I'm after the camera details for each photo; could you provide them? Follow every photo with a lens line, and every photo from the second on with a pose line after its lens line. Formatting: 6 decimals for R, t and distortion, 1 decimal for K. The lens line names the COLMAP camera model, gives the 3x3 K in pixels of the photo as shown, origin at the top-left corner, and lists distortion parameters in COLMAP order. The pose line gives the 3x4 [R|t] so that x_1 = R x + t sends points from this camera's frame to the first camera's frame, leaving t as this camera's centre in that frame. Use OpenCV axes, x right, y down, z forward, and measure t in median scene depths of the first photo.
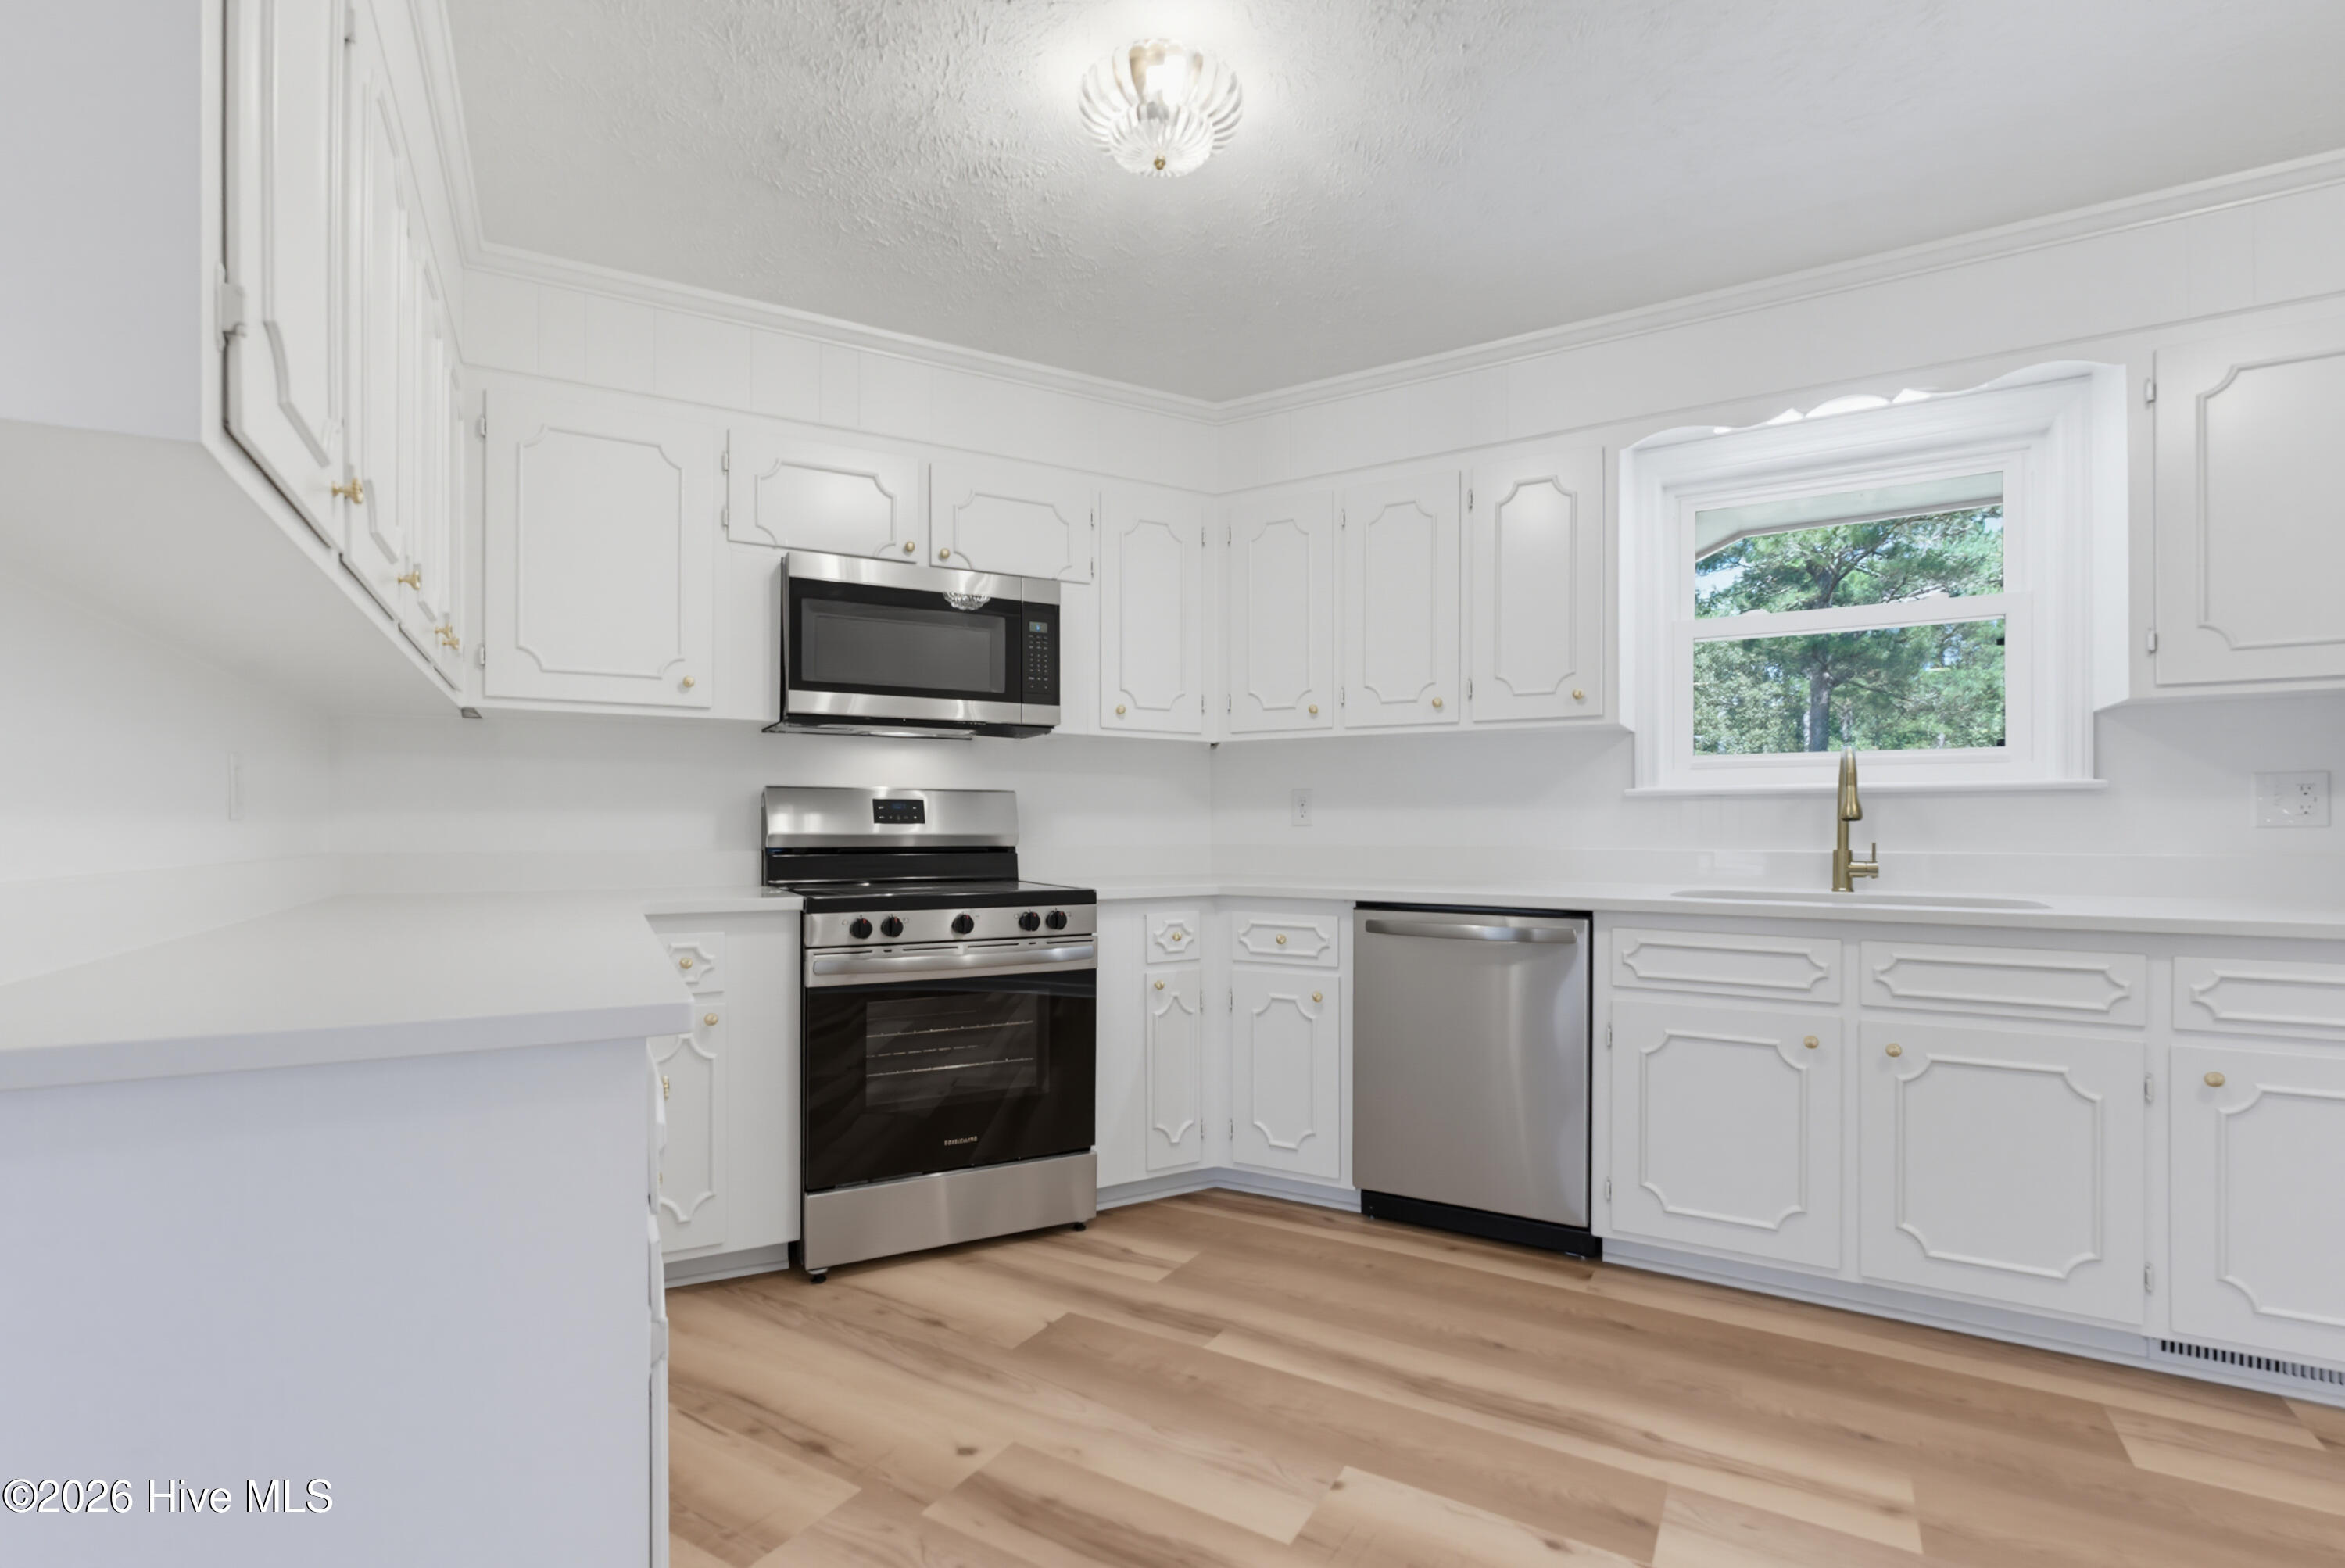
lens RADIAL K [[1048.1, 0, 1143.0], [0, 1048.1, 826.4], [0, 0, 1]] dist [-0.013777, 0.005206]
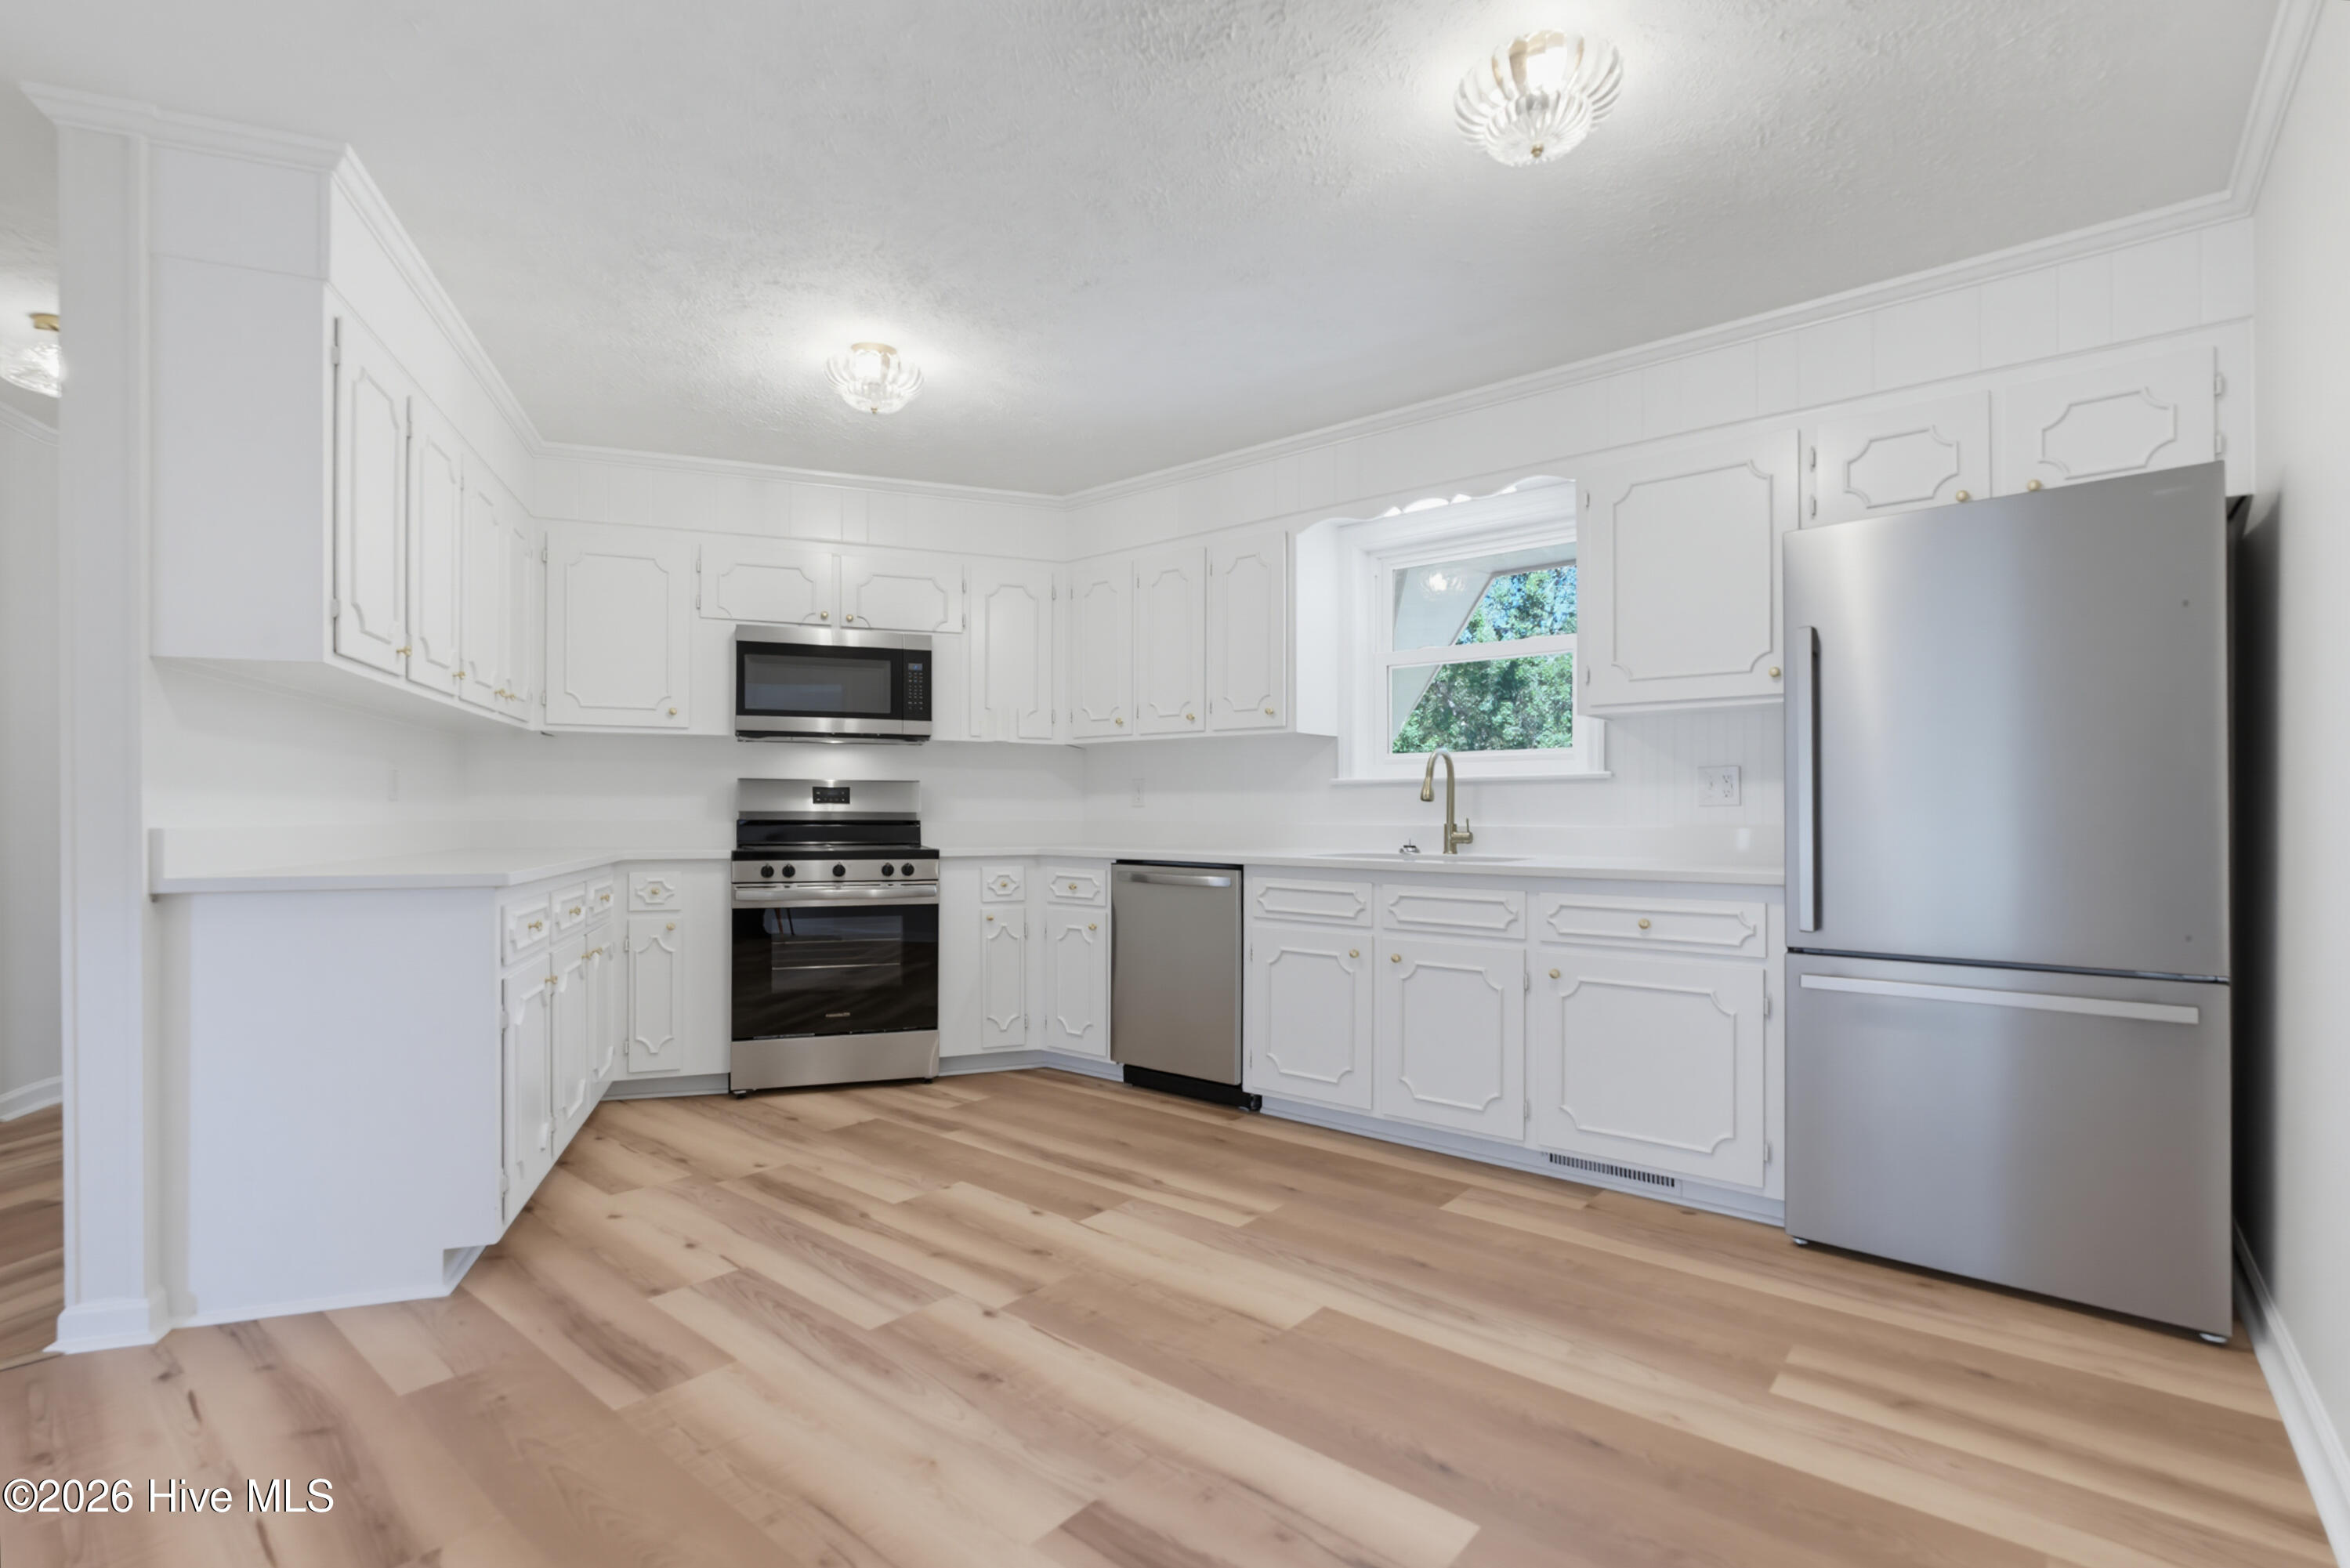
lens RADIAL K [[1050.4, 0, 1161.6], [0, 1050.4, 811.6], [0, 0, 1]] dist [-0.013777, 0.005206]
pose [[0.989056, 0.002060, -0.147527, 0.510969], [-0.002260, 0.999997, -0.001192, 0.009785], [0.147525, 0.001512, 0.989057, -0.424235]]
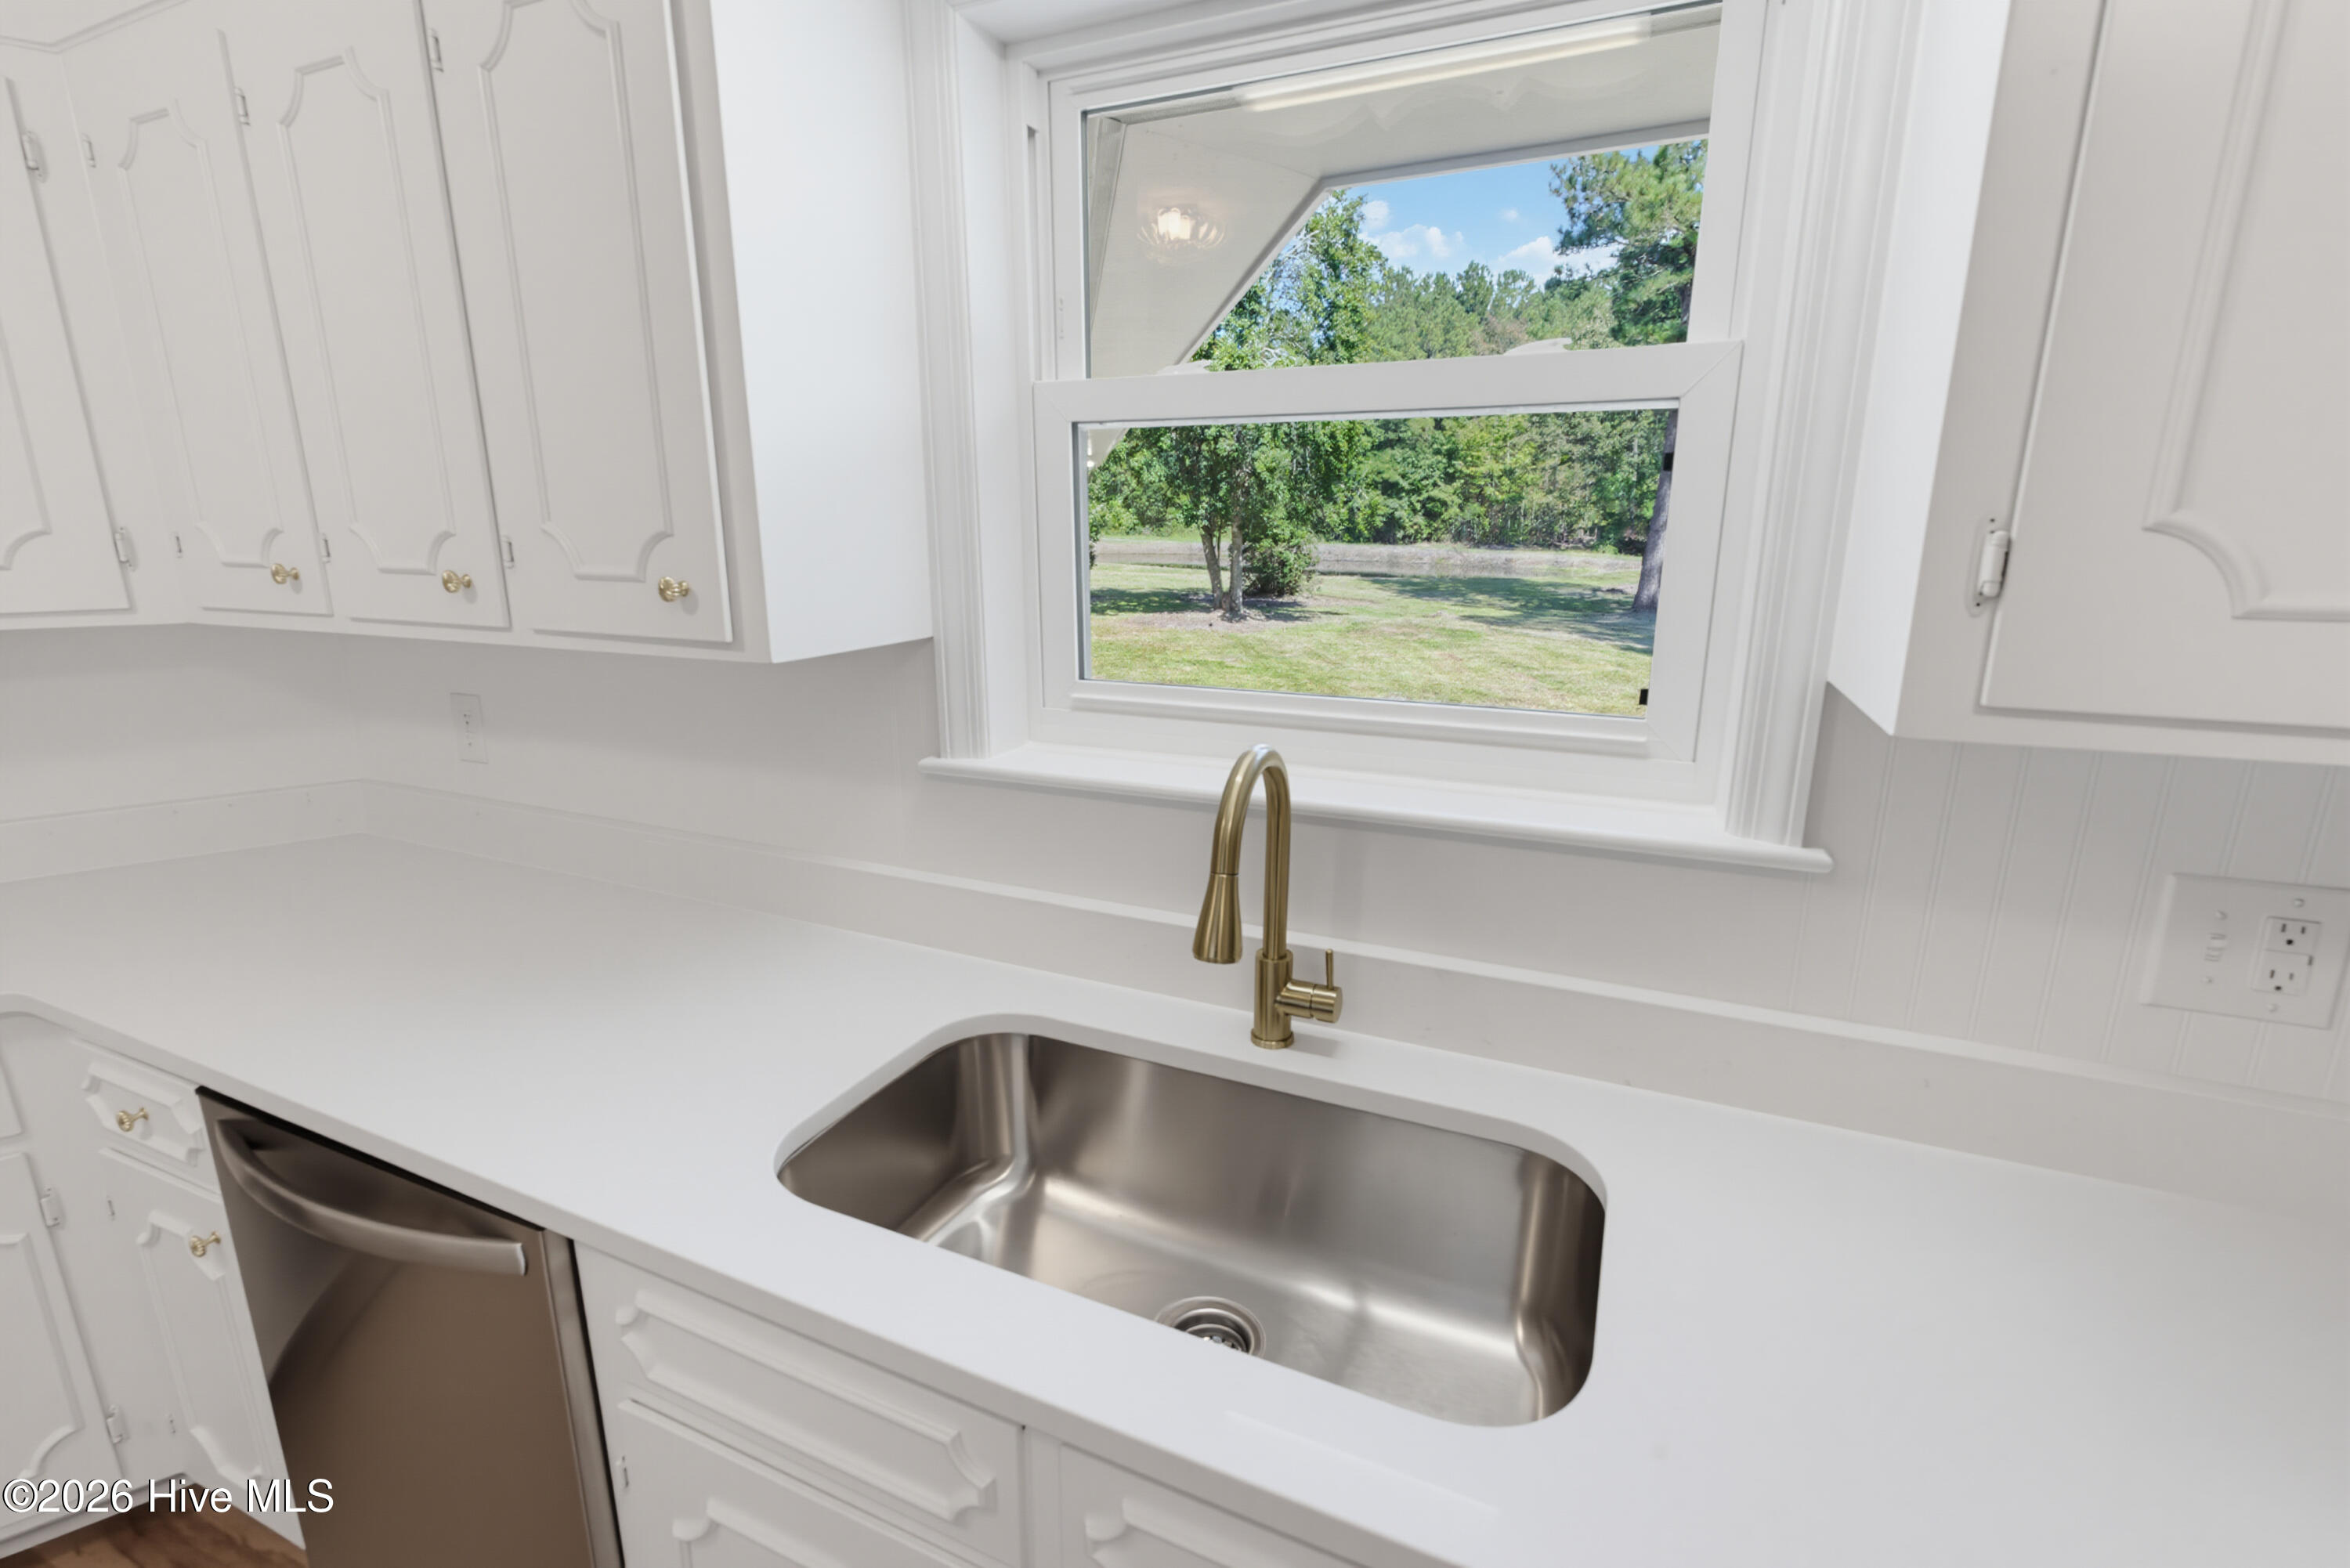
lens RADIAL K [[1050.3, 0, 1153.0], [0, 1050.3, 767.3], [0, 0, 1]] dist [-0.013777, 0.005206]
pose [[0.993120, -0.033435, 0.112229, 0.587071], [0.006842, 0.973305, 0.229415, -0.159901], [-0.116904, -0.227069, 0.966837, 0.611199]]
